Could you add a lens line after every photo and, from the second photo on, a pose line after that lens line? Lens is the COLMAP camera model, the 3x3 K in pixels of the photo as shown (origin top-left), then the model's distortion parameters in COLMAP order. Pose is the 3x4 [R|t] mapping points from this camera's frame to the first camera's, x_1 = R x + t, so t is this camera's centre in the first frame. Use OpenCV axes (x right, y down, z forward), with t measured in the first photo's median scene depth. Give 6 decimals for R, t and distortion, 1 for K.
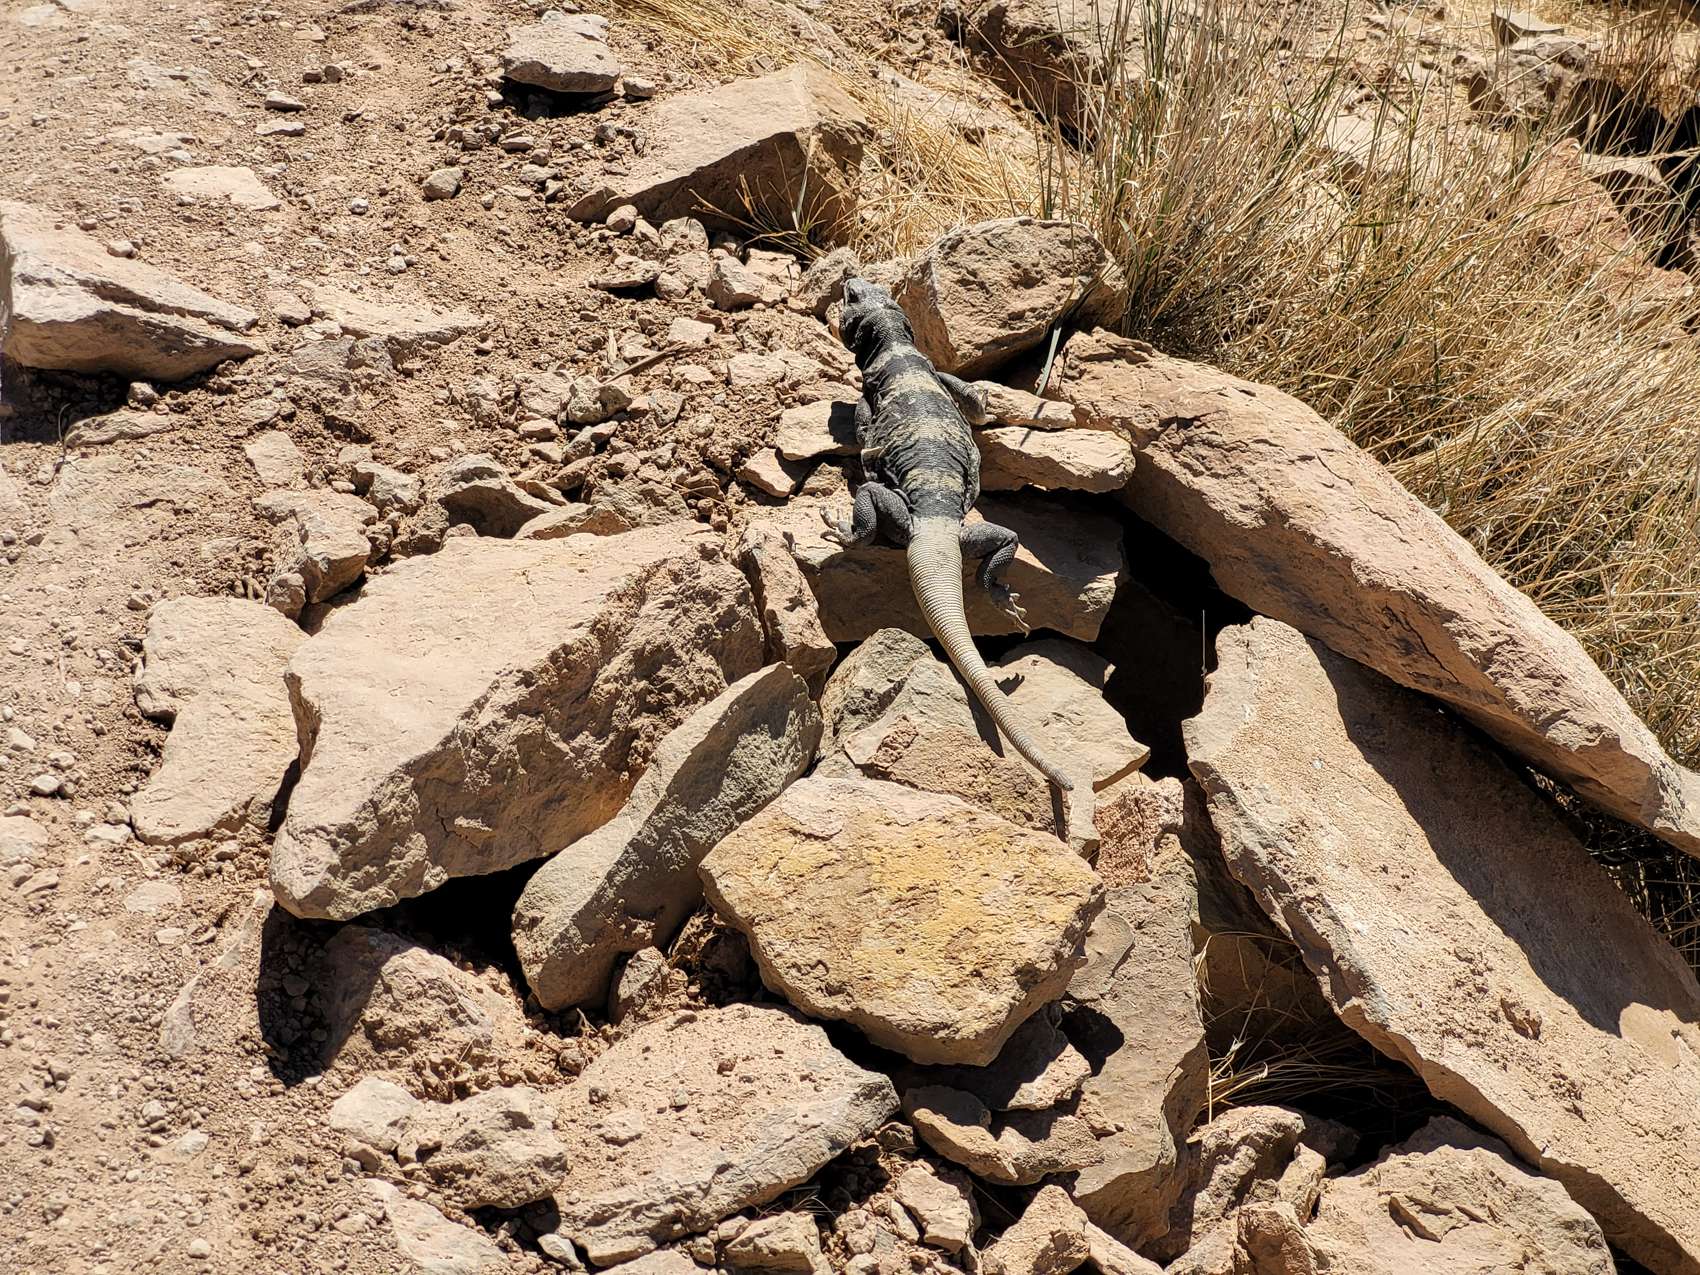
lens RADIAL K [[3766.5, 0, 819.0], [0, 3766.5, 636.7], [0, 0, 1]] dist [-0.069034, 2.222715]
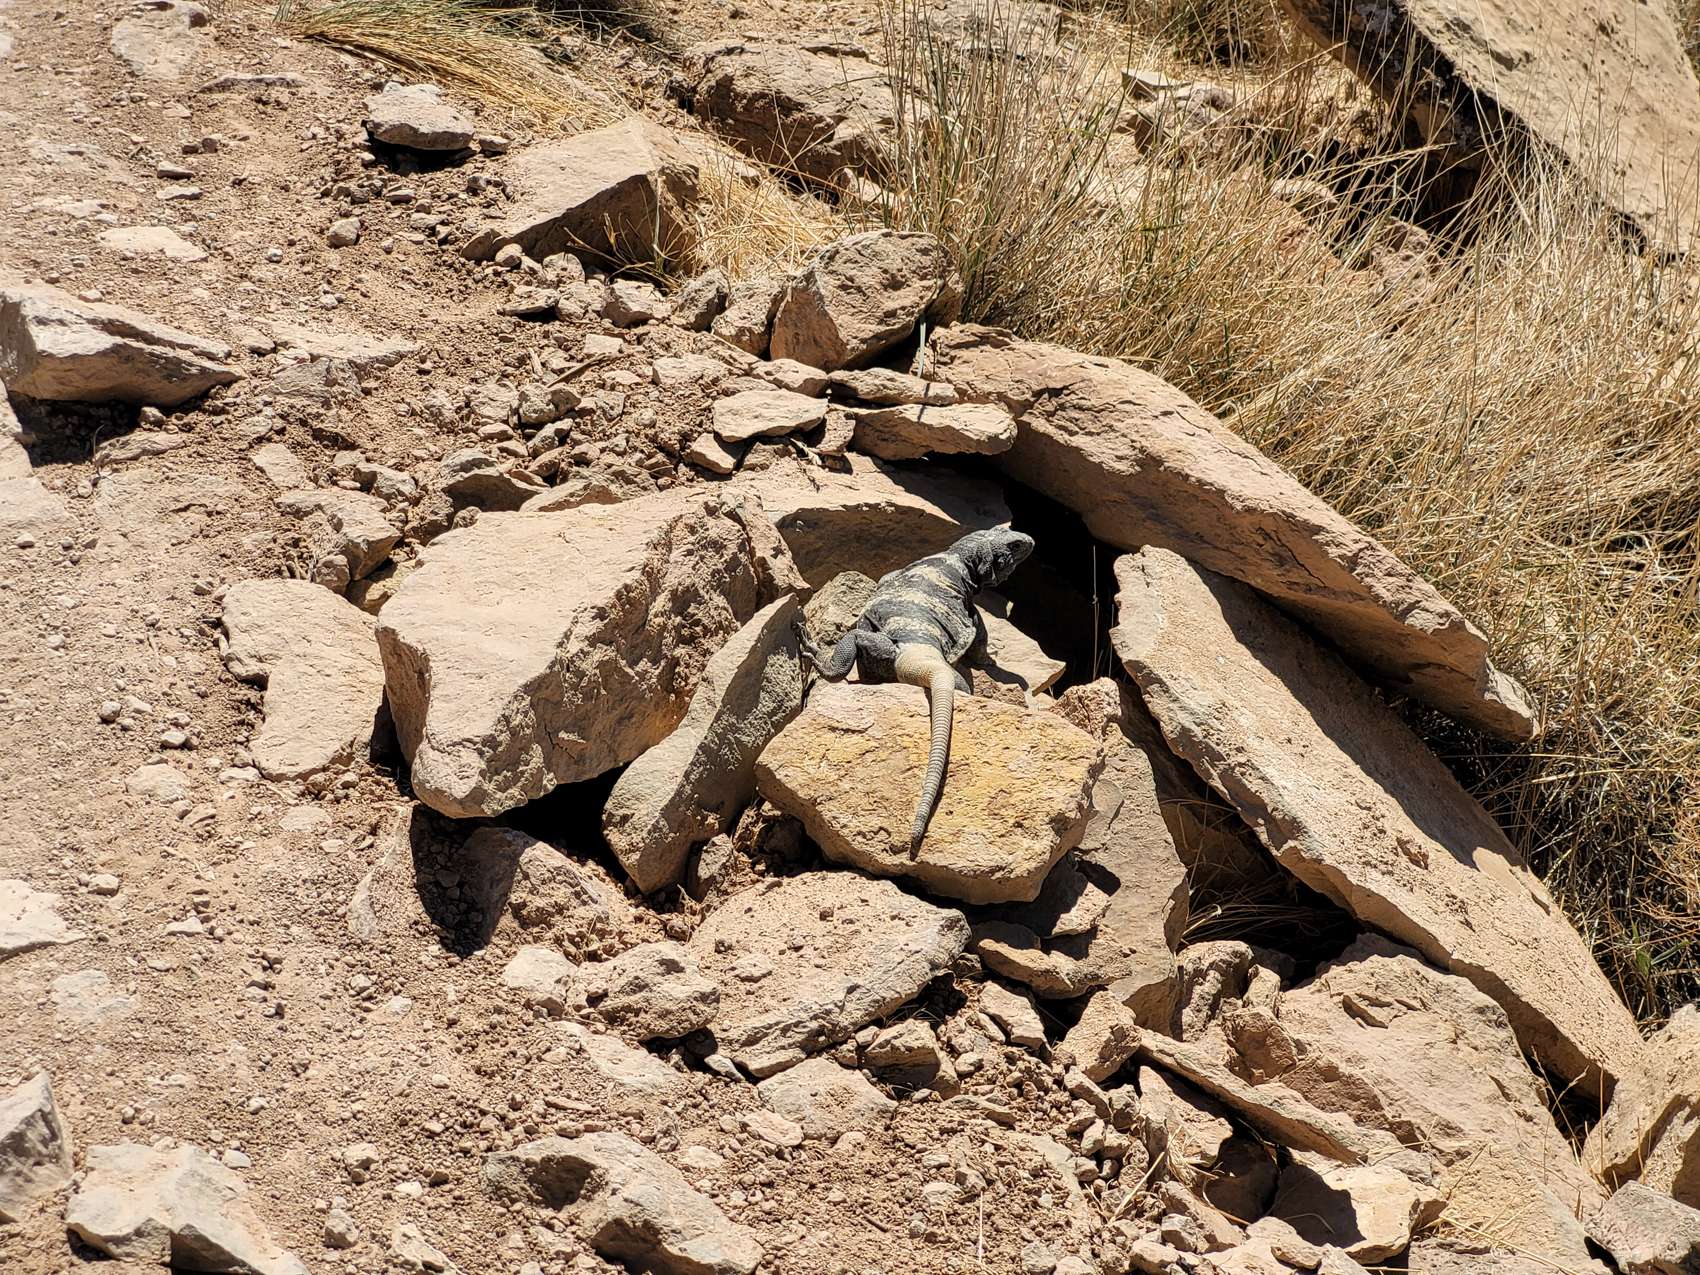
lens RADIAL K [[3759.1, 0, 847.5], [0, 3759.1, 665.3], [0, 0, 1]] dist [-0.038315, 1.770012]
pose [[0.984878, -0.067567, 0.159531, -0.160410], [0.072083, 0.997141, -0.022687, 0.050173], [-0.157542, 0.033844, 0.986932, -0.138648]]
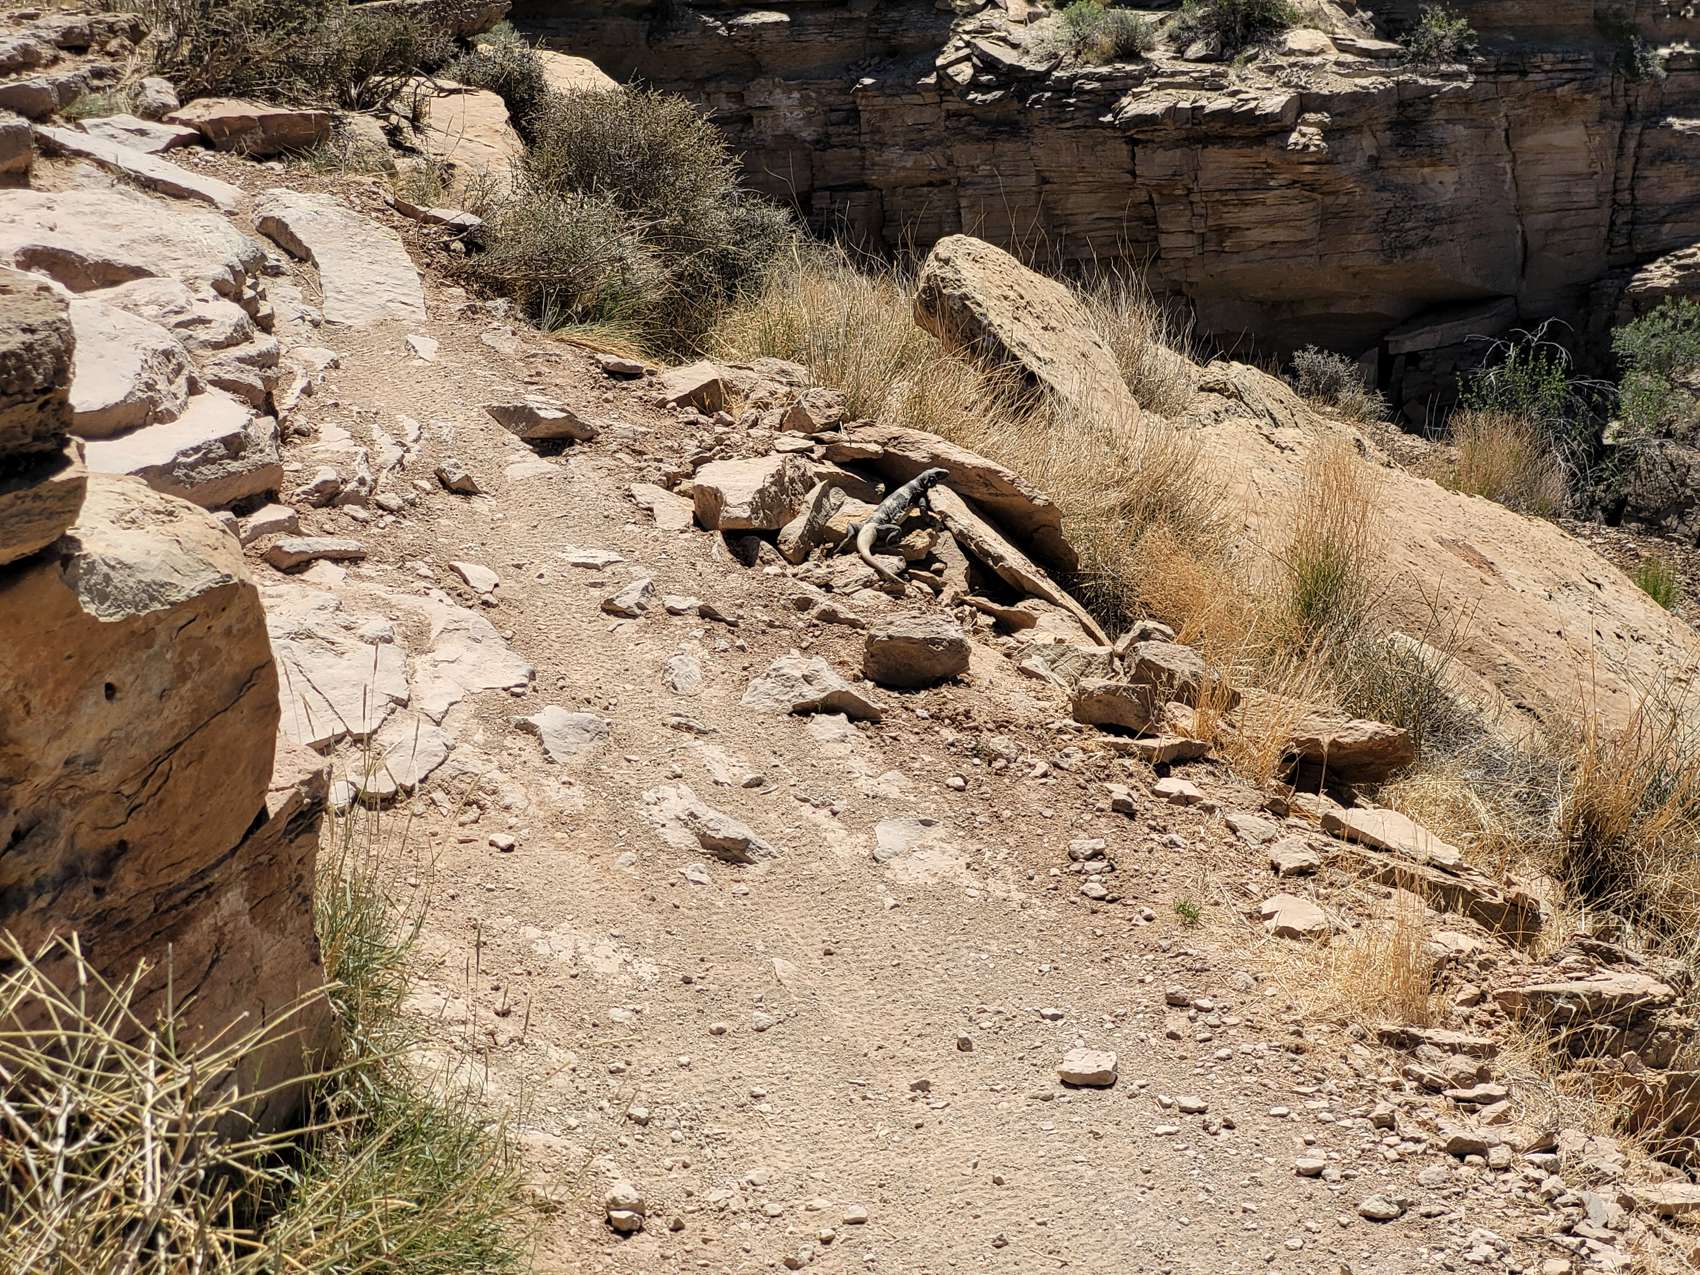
lens RADIAL K [[3586.5, 0, 653.2], [0, 3586.5, 537.6], [0, 0, 1]] dist [0.122381, -0.071632]
pose [[0.966271, -0.054992, 0.251587, -0.871653], [0.108944, 0.972500, -0.205852, 0.629104], [-0.233348, 0.226317, 0.945690, -1.796415]]
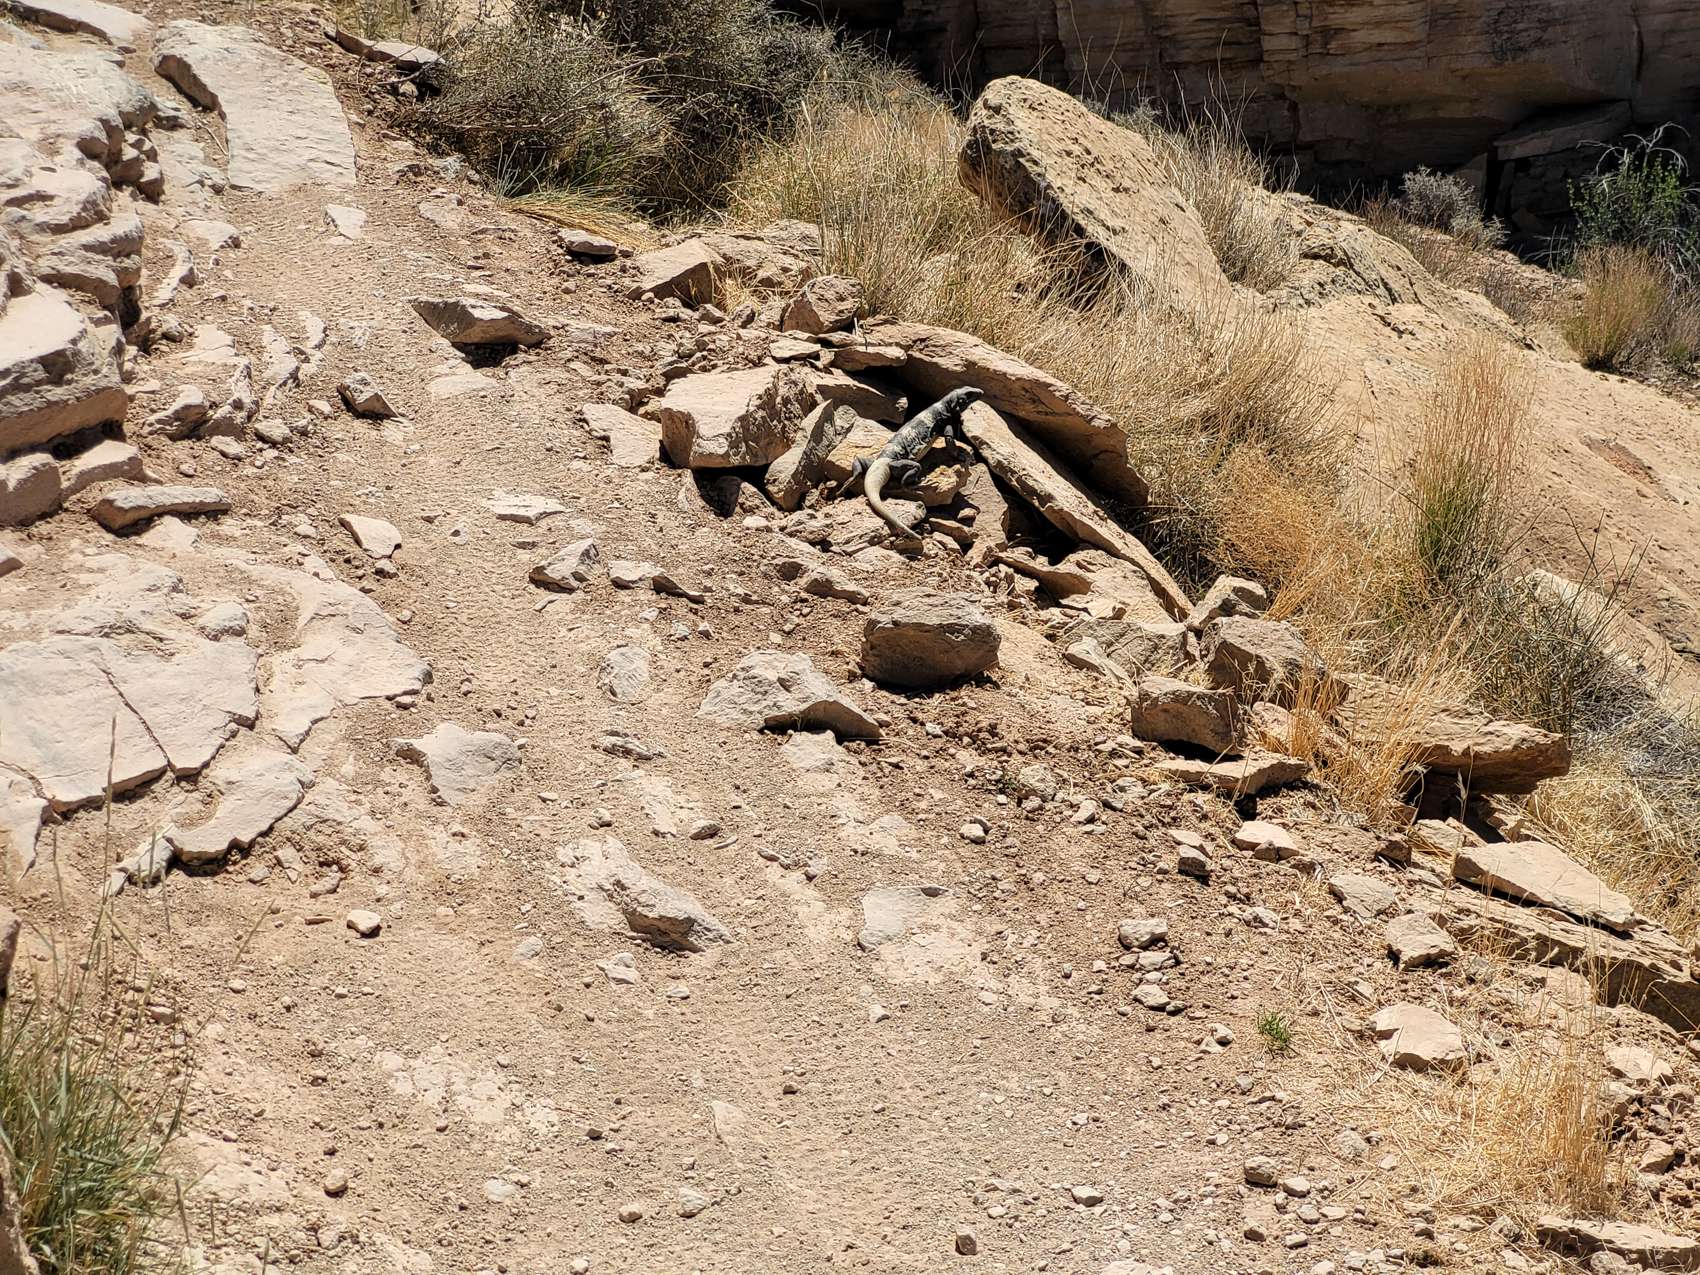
lens RADIAL K [[3621.7, 0, 744.8], [0, 3621.7, 539.0], [0, 0, 1]] dist [0.098571, 0.038487]
pose [[0.966692, -0.067918, 0.246767, -0.638097], [0.108128, 0.982256, -0.153235, 0.441255], [-0.231981, 0.174814, 0.956883, -1.296604]]
